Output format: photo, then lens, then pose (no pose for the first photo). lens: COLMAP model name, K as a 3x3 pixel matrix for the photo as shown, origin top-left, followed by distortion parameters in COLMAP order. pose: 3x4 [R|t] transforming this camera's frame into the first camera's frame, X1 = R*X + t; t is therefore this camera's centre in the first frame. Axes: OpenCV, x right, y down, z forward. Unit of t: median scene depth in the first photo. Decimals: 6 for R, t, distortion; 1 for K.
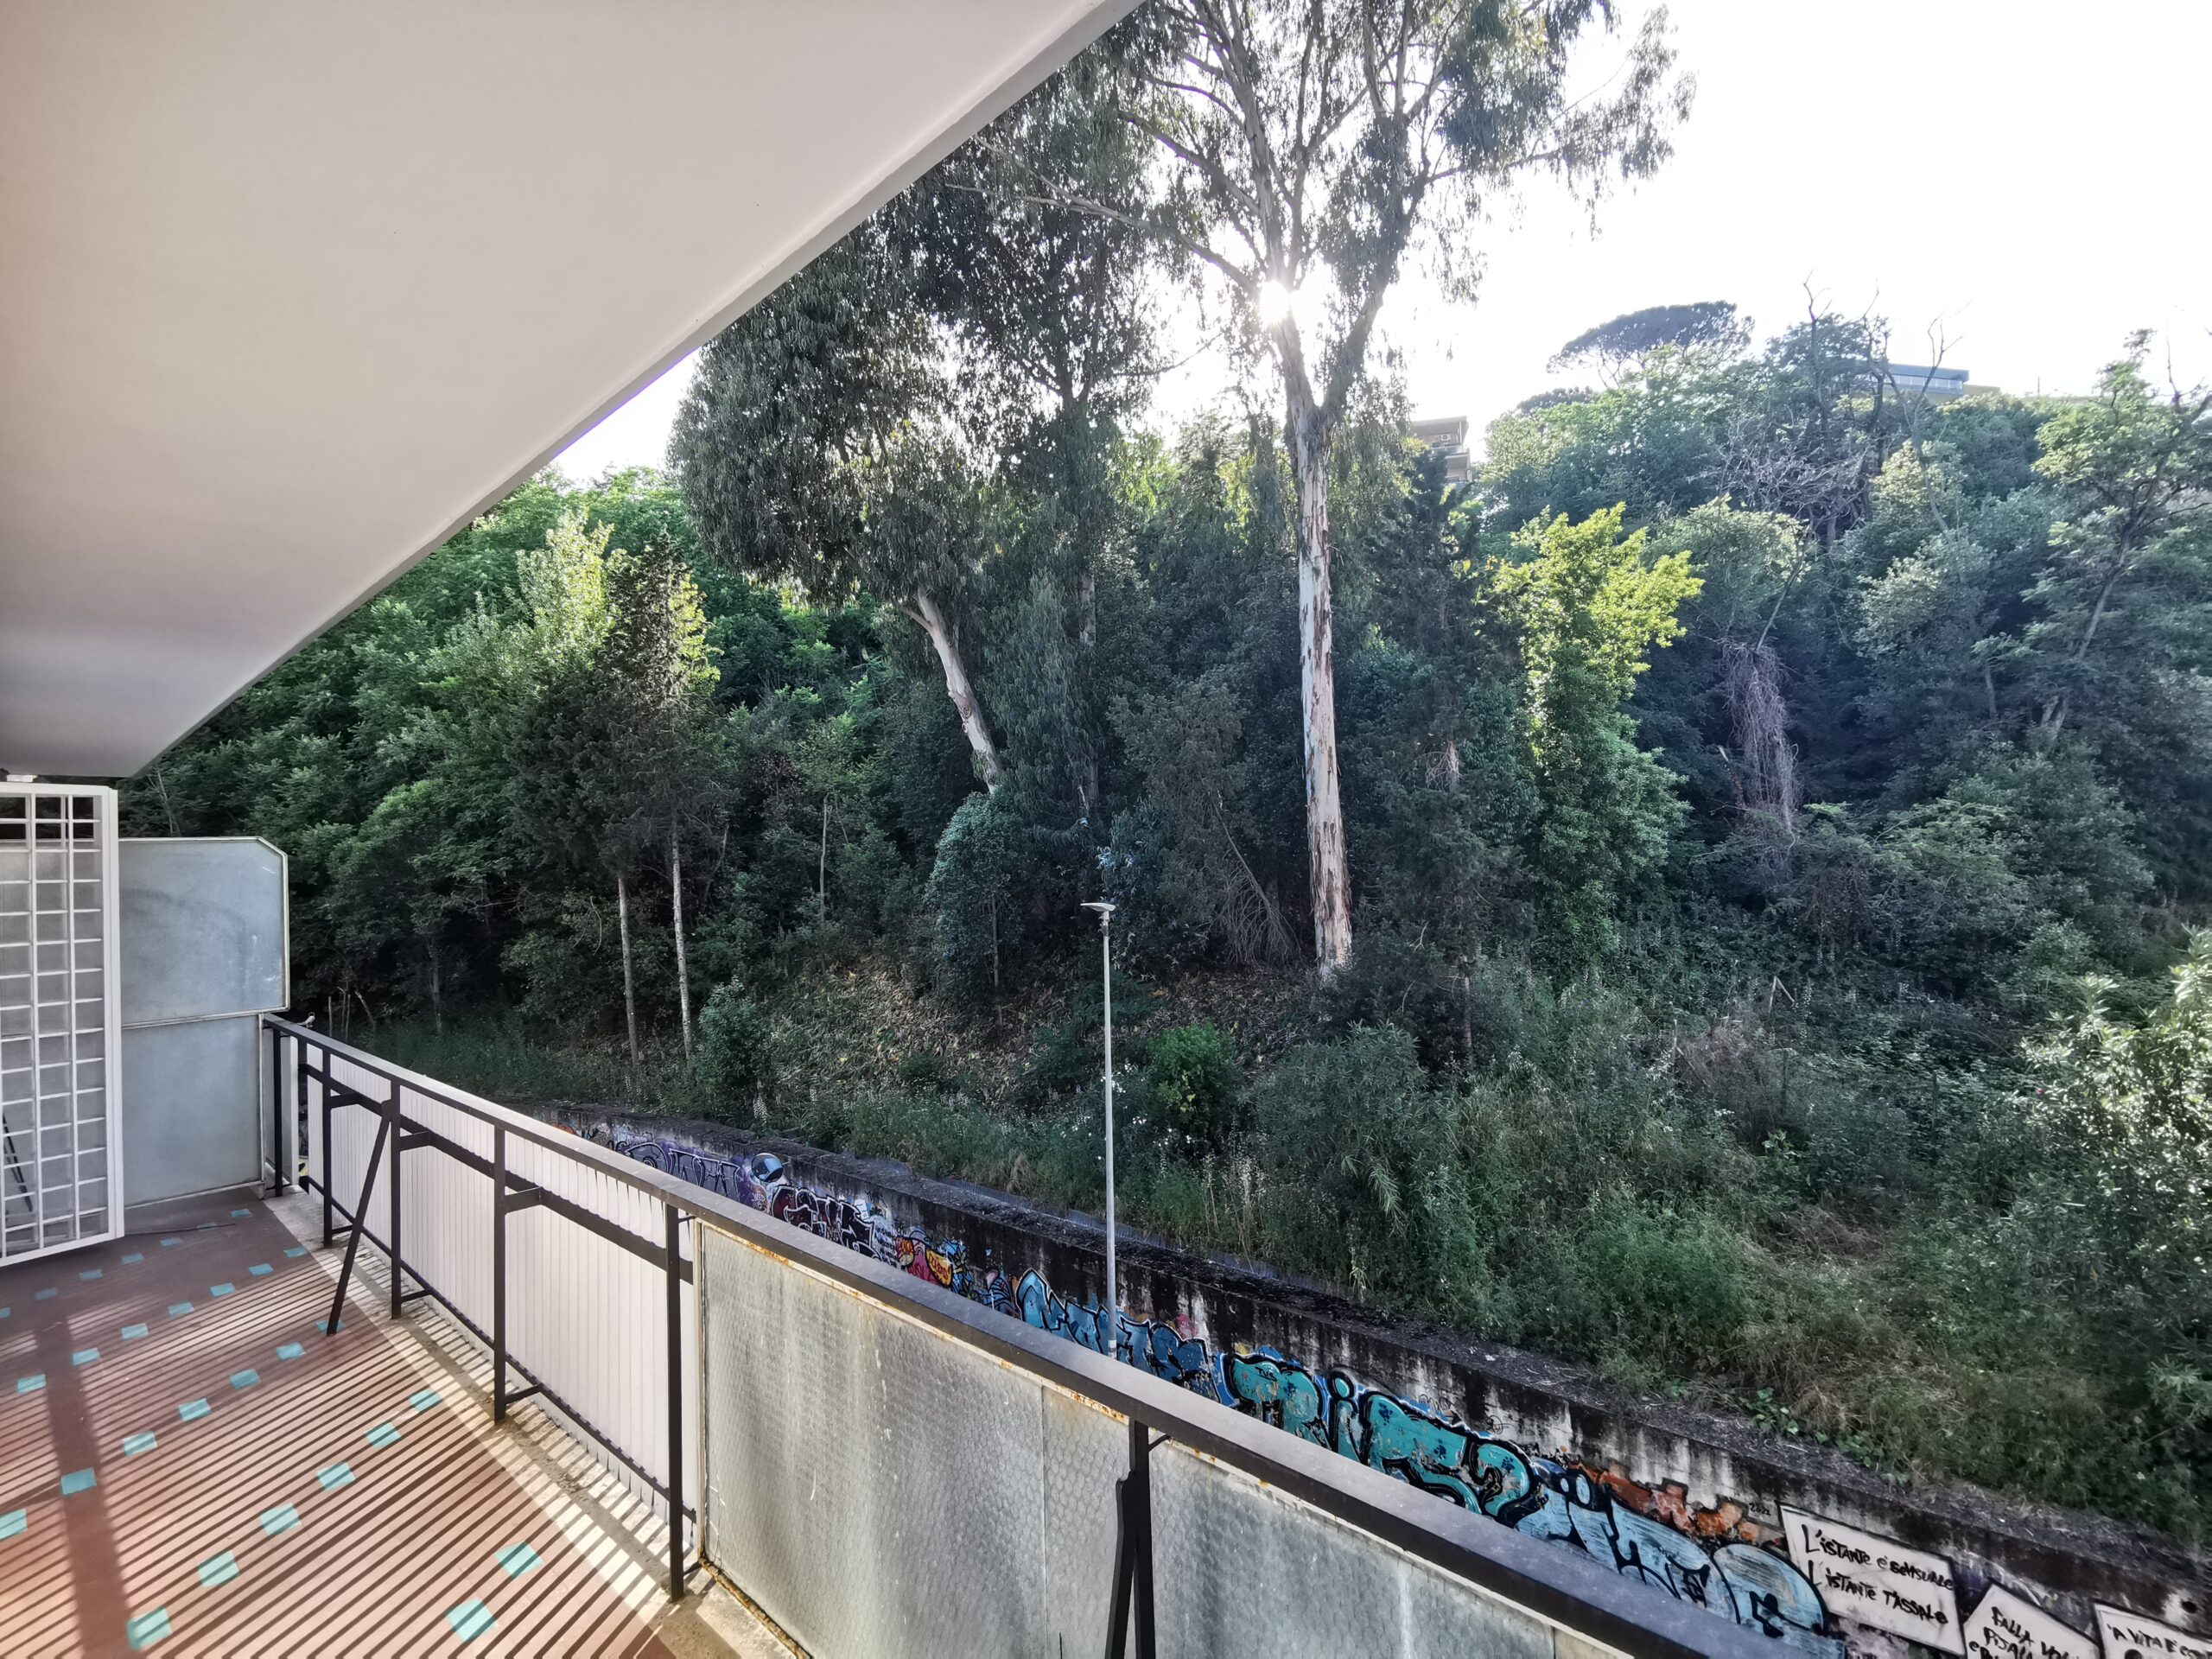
lens RADIAL K [[1019.3, 0, 1104.3], [0, 1019.3, 840.8], [0, 0, 1]] dist [0.031865, -0.016938]
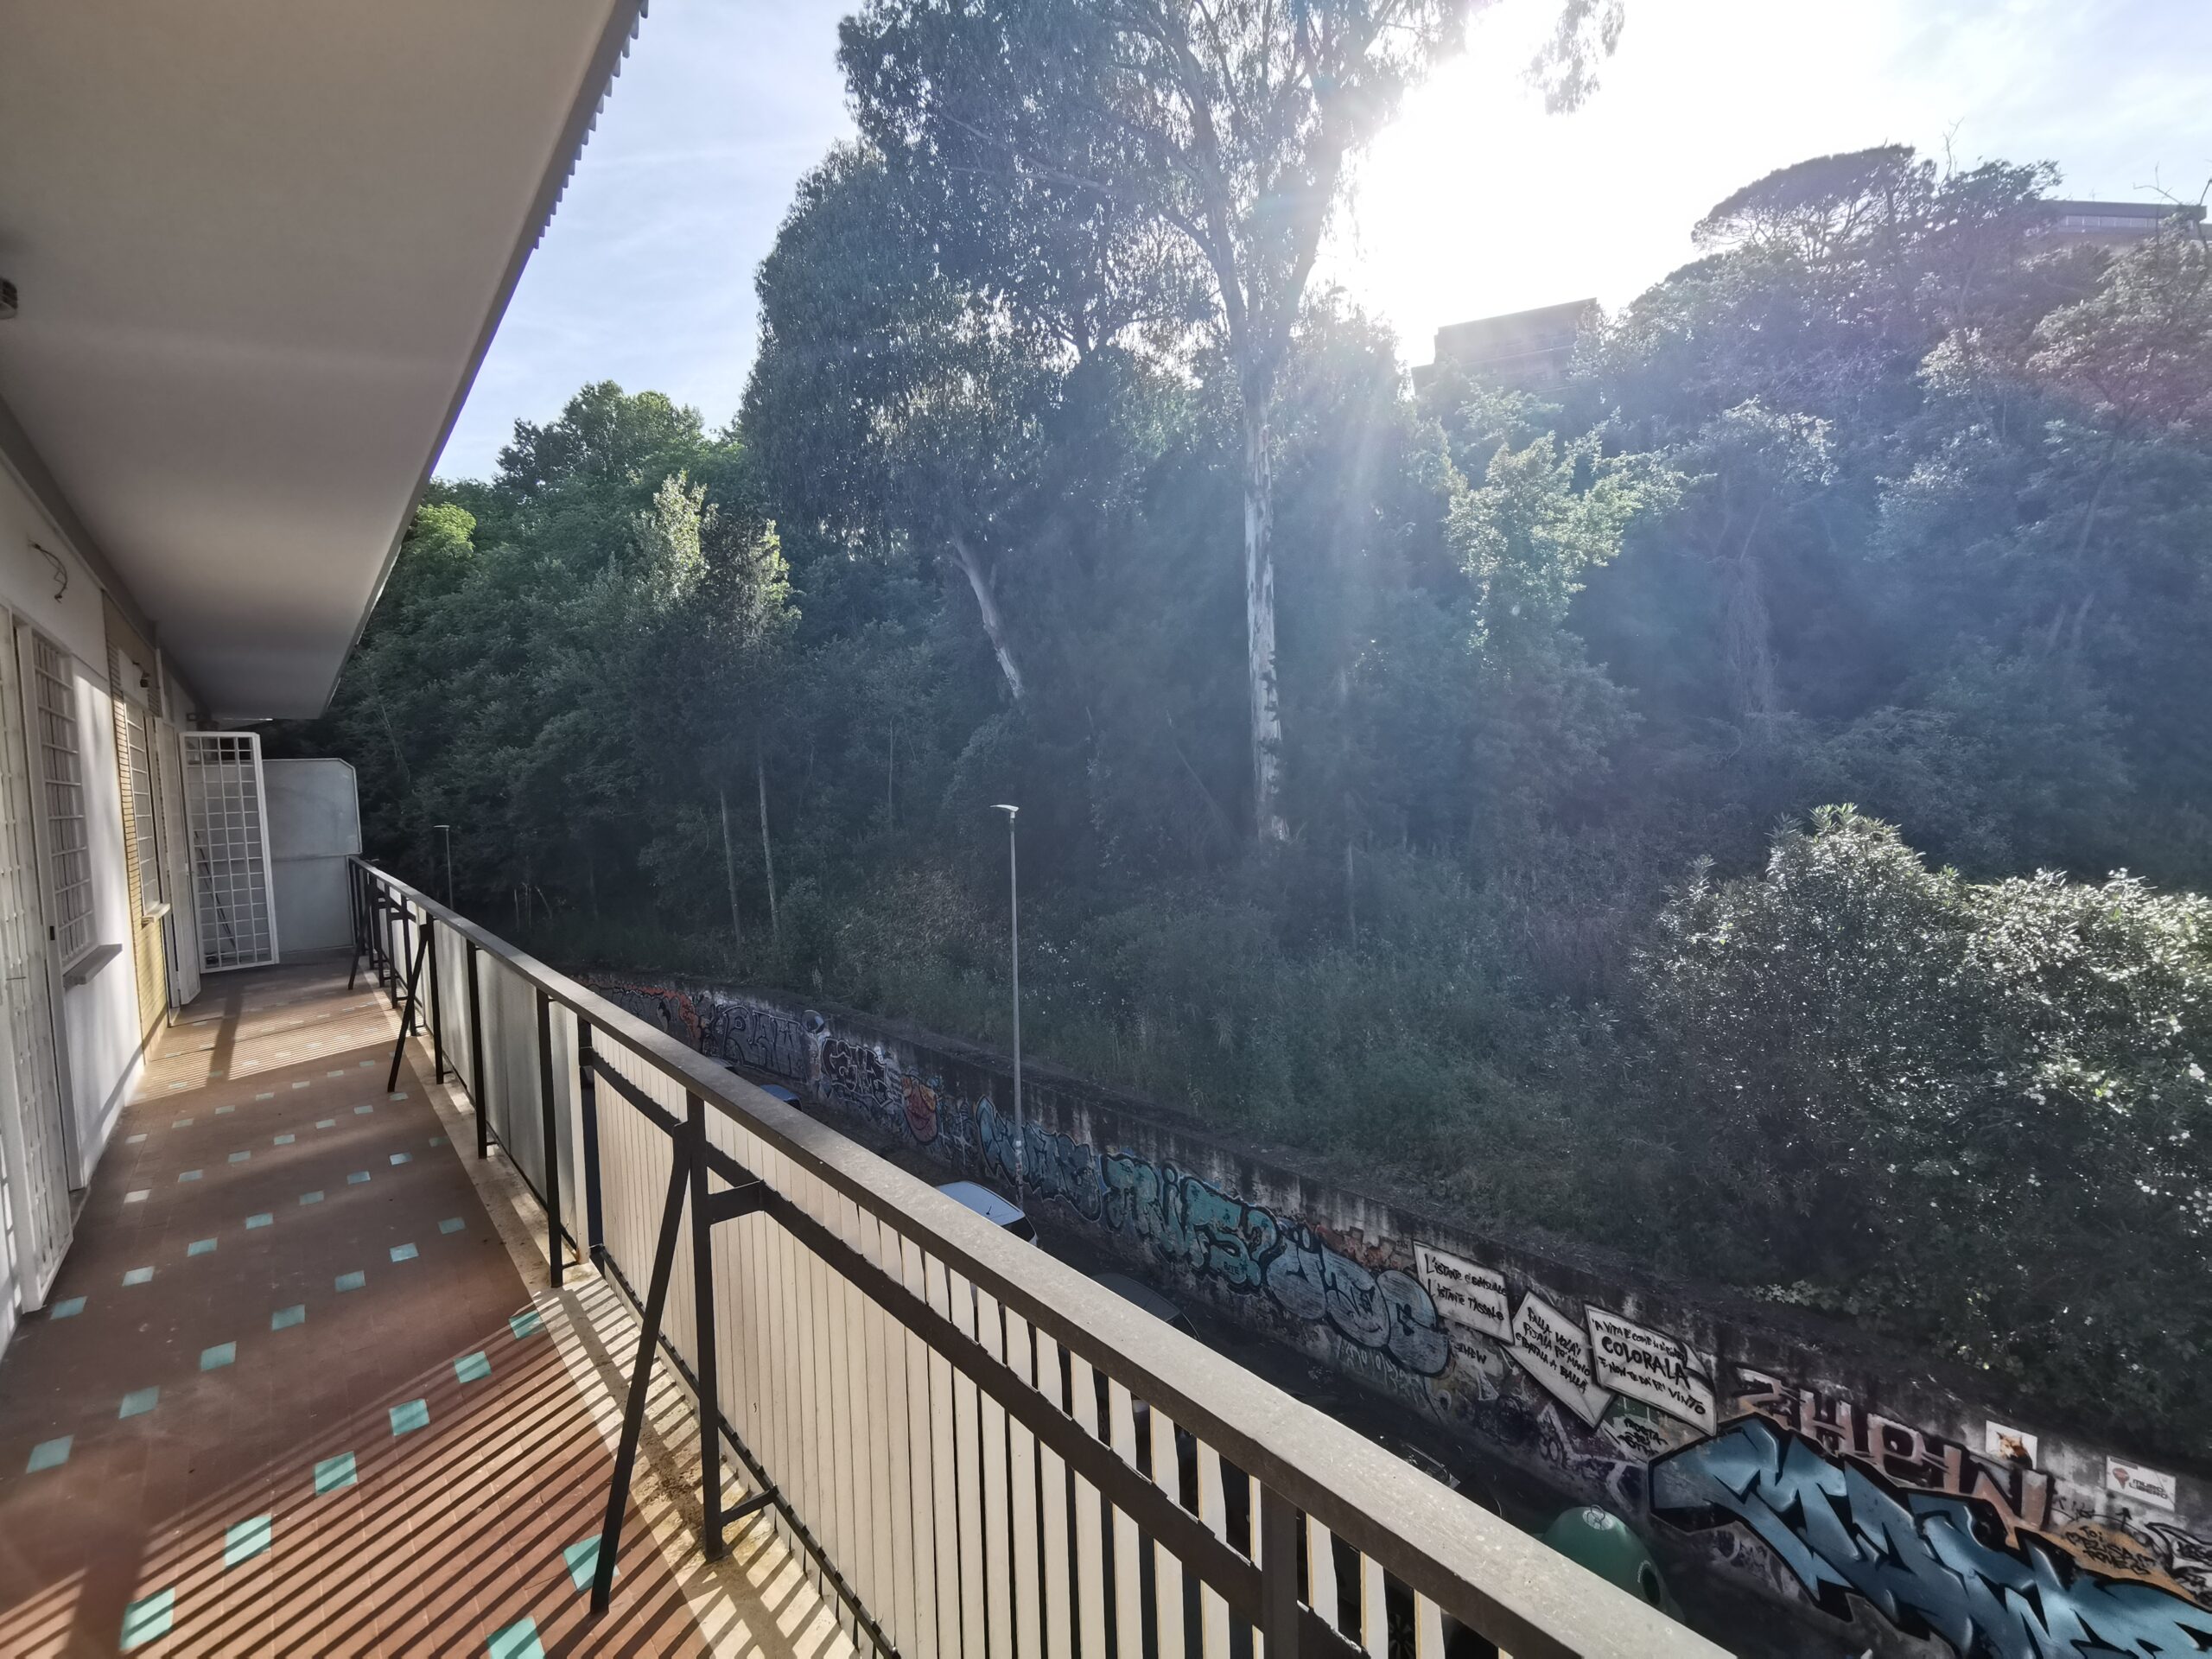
lens RADIAL K [[1019.3, 0, 1104.3], [0, 1019.3, 840.8], [0, 0, 1]] dist [0.031865, -0.016938]
pose [[0.989066, 0.001098, -0.147469, 0.373098], [0.010887, 0.996700, 0.080438, 0.004652], [0.147071, -0.081164, 0.985790, -0.286013]]
